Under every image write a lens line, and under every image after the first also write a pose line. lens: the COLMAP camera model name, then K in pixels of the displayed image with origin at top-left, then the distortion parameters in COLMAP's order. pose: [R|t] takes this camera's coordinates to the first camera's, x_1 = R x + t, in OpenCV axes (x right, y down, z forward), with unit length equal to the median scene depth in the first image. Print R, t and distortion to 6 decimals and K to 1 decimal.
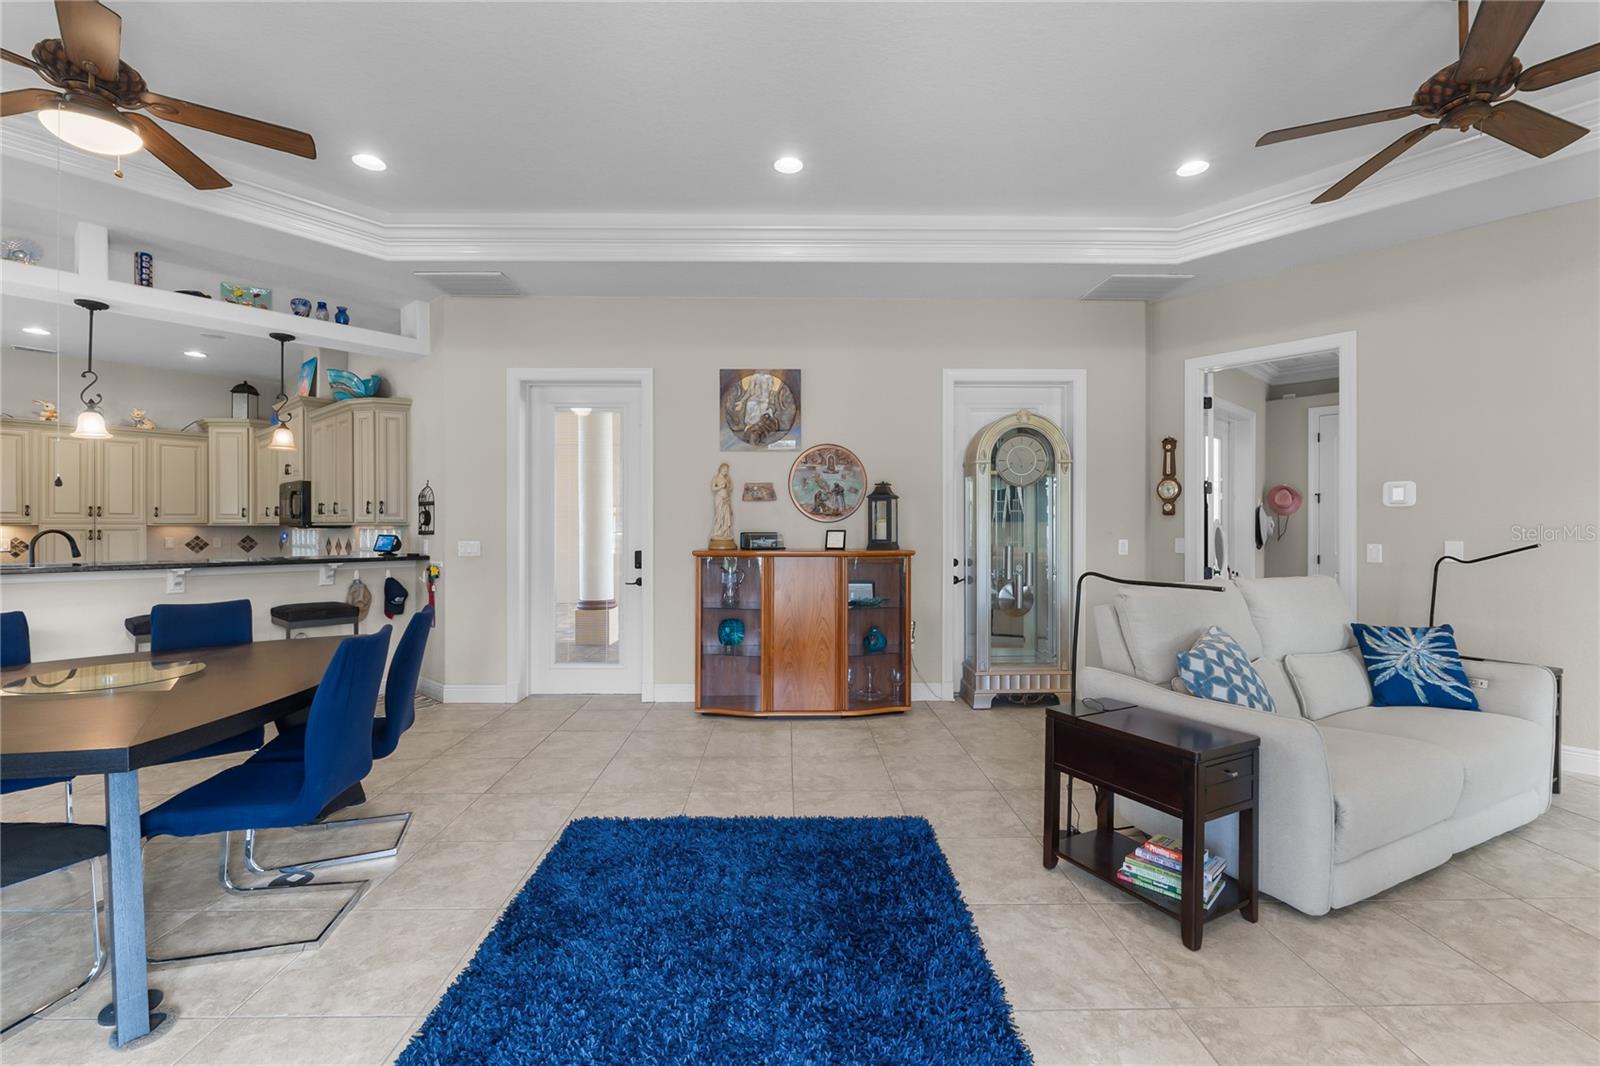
lens RADIAL K [[671.8, 0, 799.3], [0, 671.8, 527.6], [0, 0, 1]] dist [-0.004111, -0.000359]
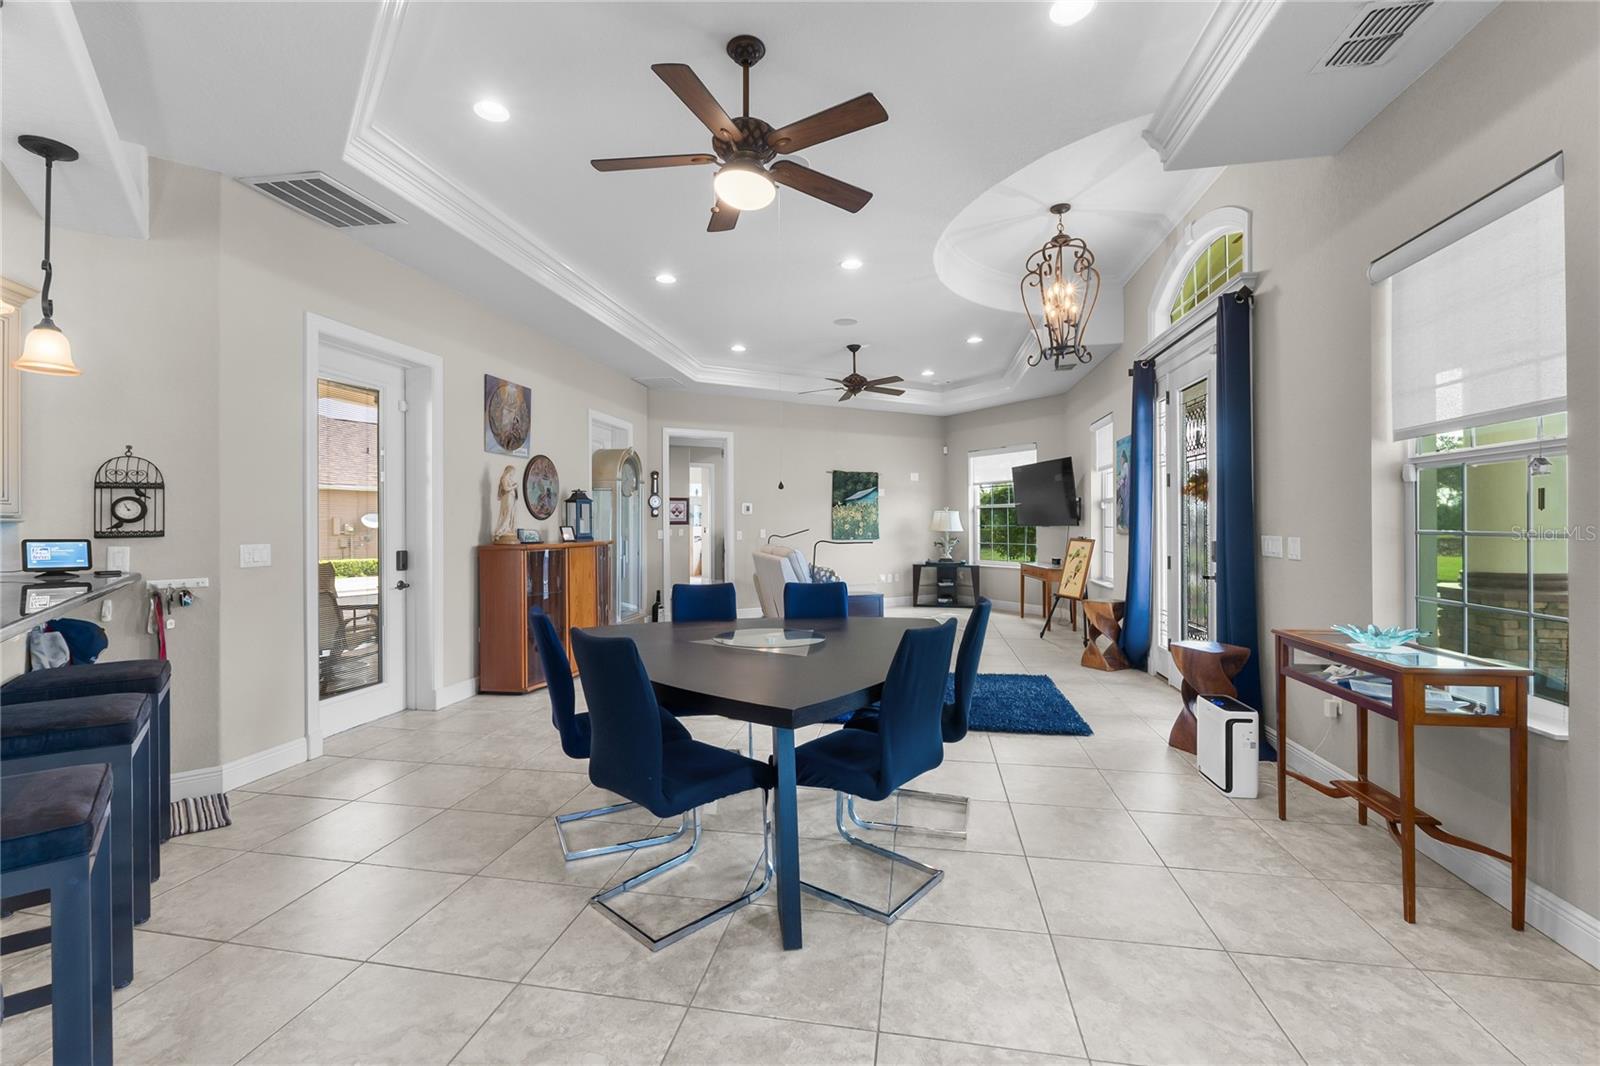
lens RADIAL K [[671.8, 0, 791.6], [0, 671.8, 523.9], [0, 0, 1]] dist [-0.004111, -0.000359]
pose [[0.201169, -0.000556, 0.979556, -1.047565], [0.005763, 0.999983, -0.000616, 0.002282], [-0.979540, 0.005770, 0.201168, 0.321981]]
